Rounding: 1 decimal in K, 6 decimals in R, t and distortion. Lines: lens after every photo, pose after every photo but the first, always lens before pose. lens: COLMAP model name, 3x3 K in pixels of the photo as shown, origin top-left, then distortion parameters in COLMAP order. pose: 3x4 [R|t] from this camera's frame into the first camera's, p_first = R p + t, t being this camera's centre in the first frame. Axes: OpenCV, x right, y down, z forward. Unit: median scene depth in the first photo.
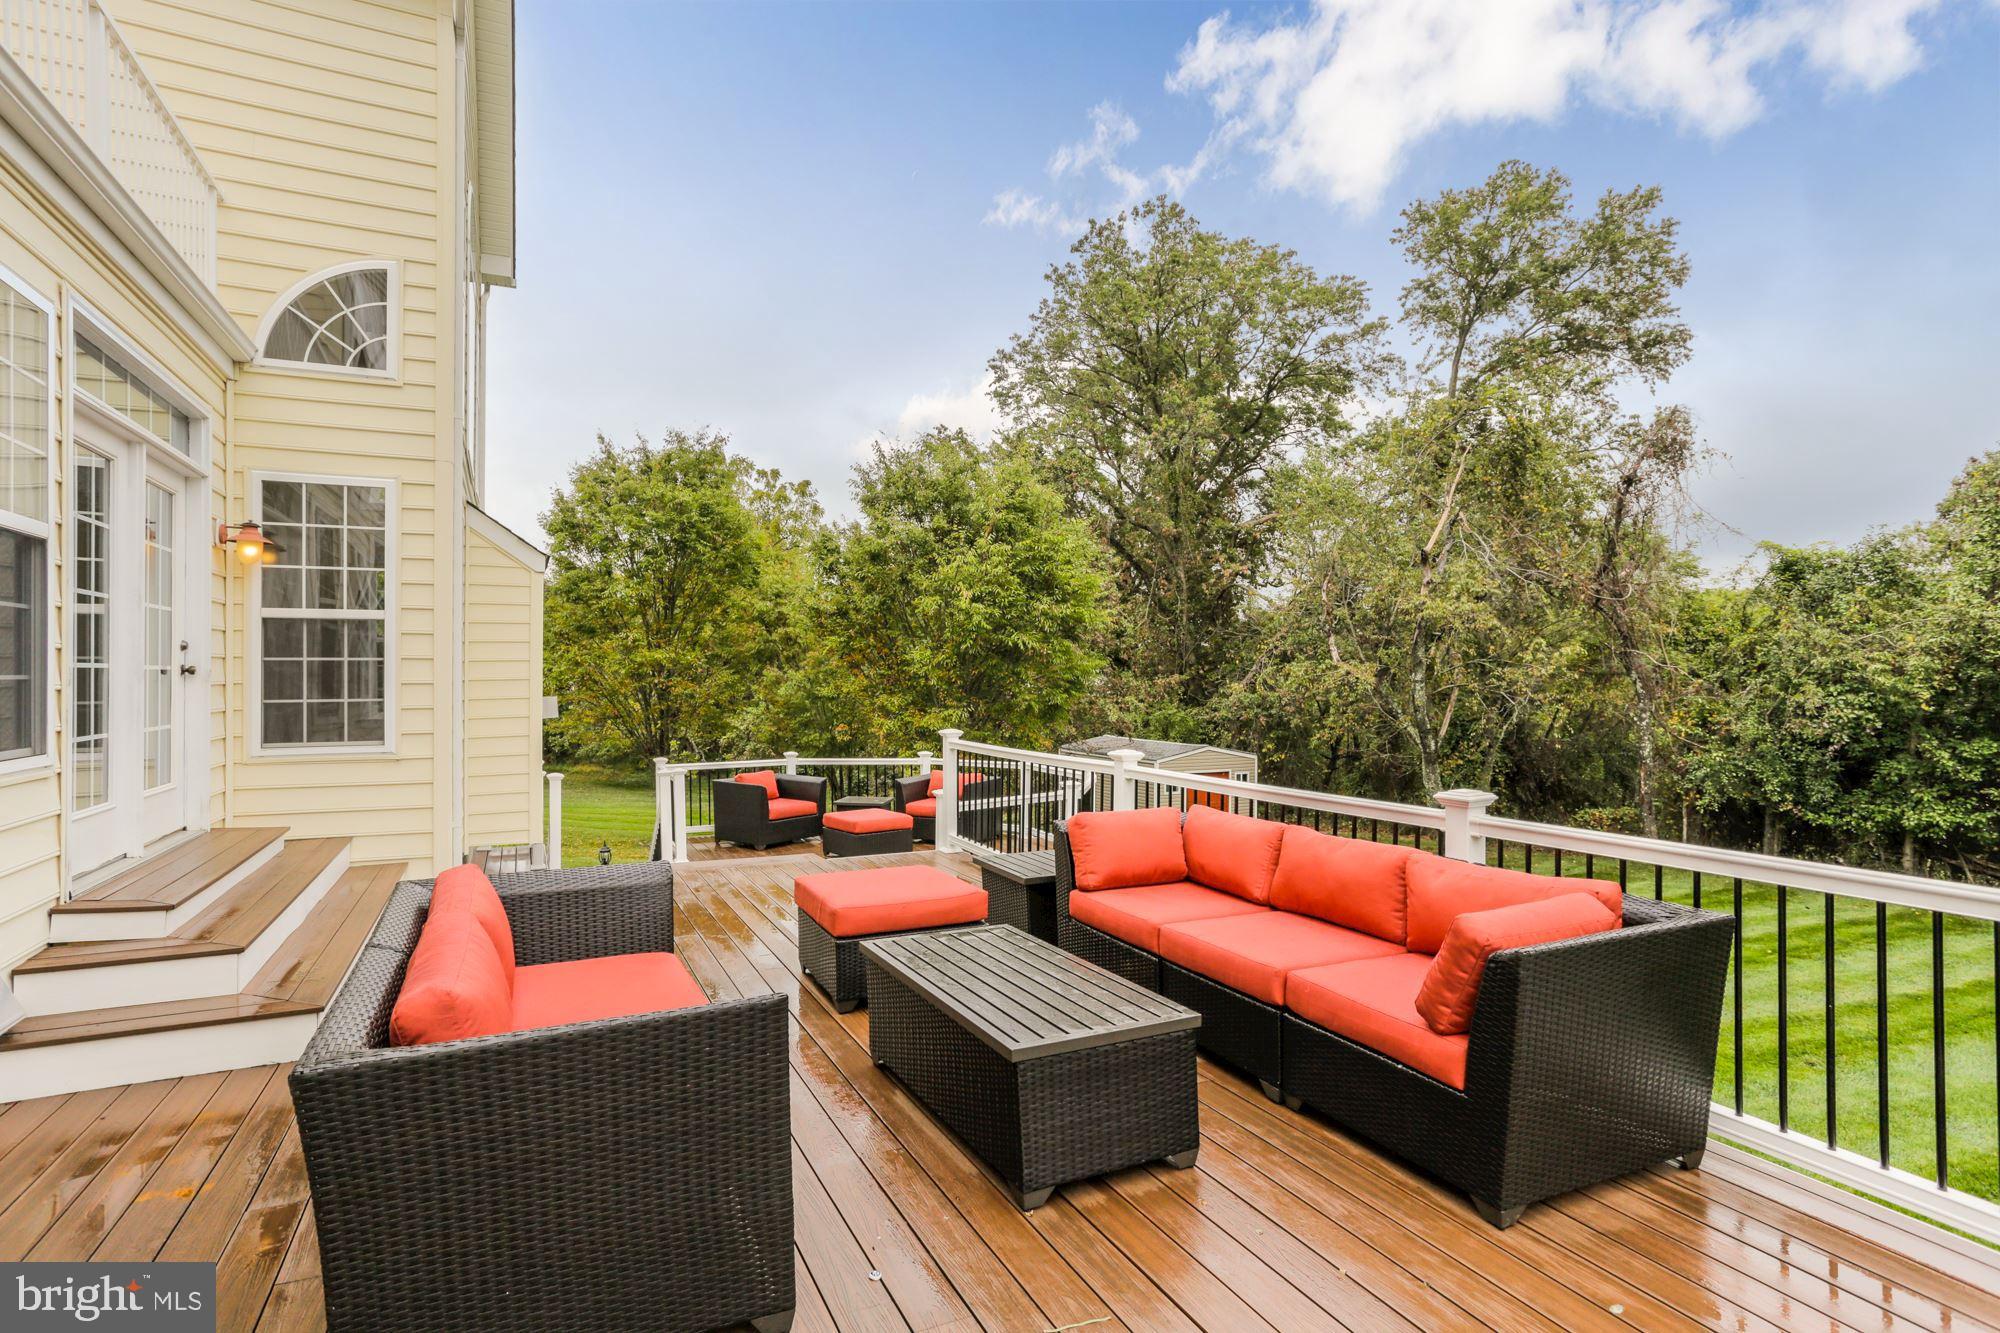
lens RADIAL K [[993.3, 0, 1000.5], [0, 993.3, 666.7], [0, 0, 1]] dist [-0.009371, 0.007224]
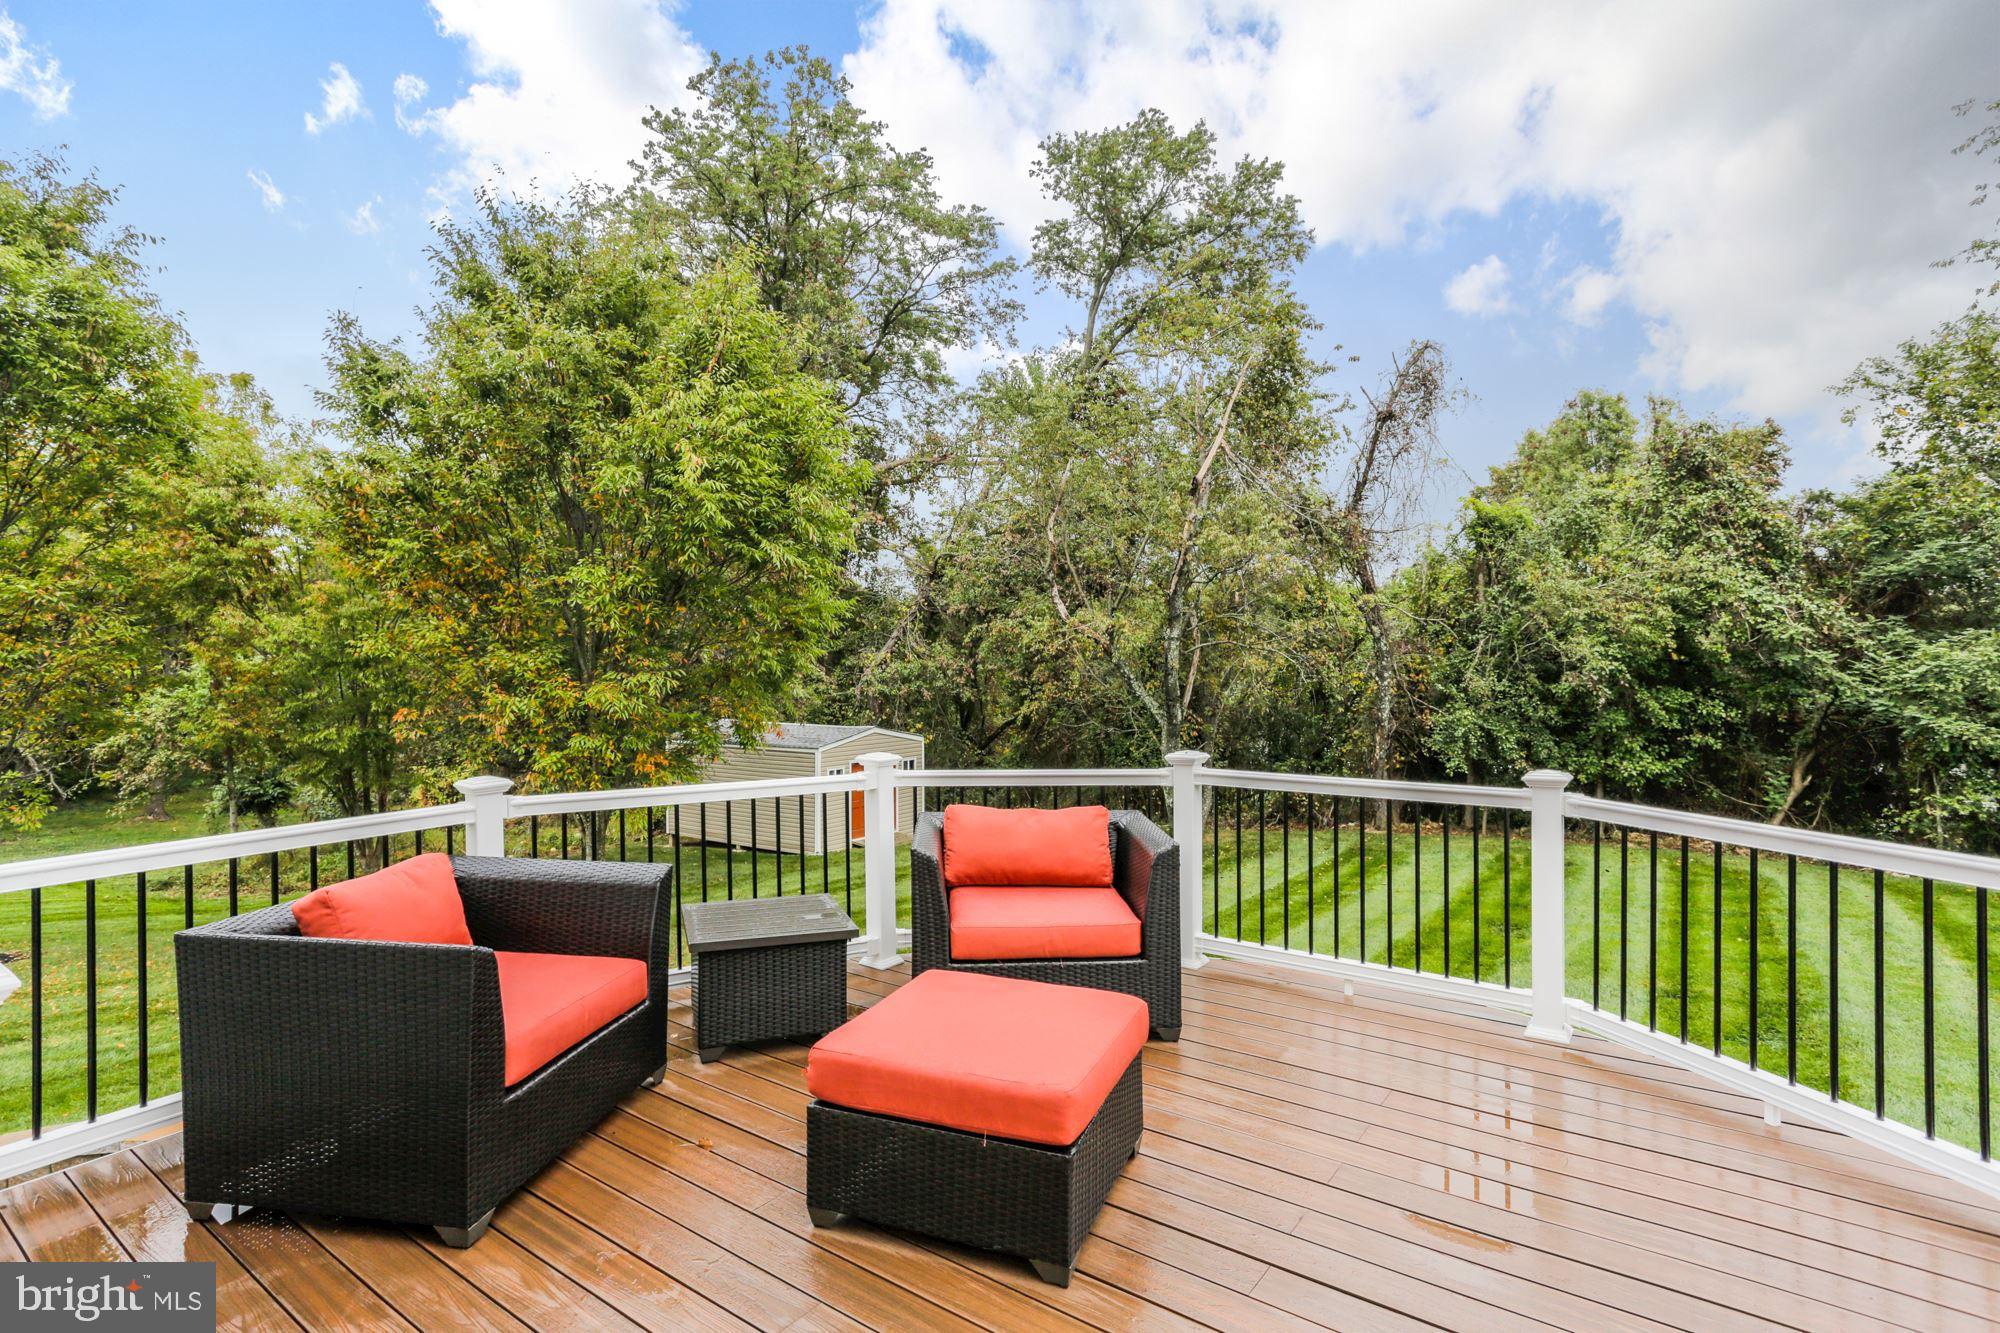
lens RADIAL K [[993.3, 0, 1046.8], [0, 993.3, 652.9], [0, 0, 1]] dist [-0.009371, 0.007224]
pose [[0.880236, -0.015981, 0.474266, -0.056069], [0.007777, 0.999784, 0.019256, 0.011560], [-0.474472, -0.013261, 0.880171, 0.179658]]
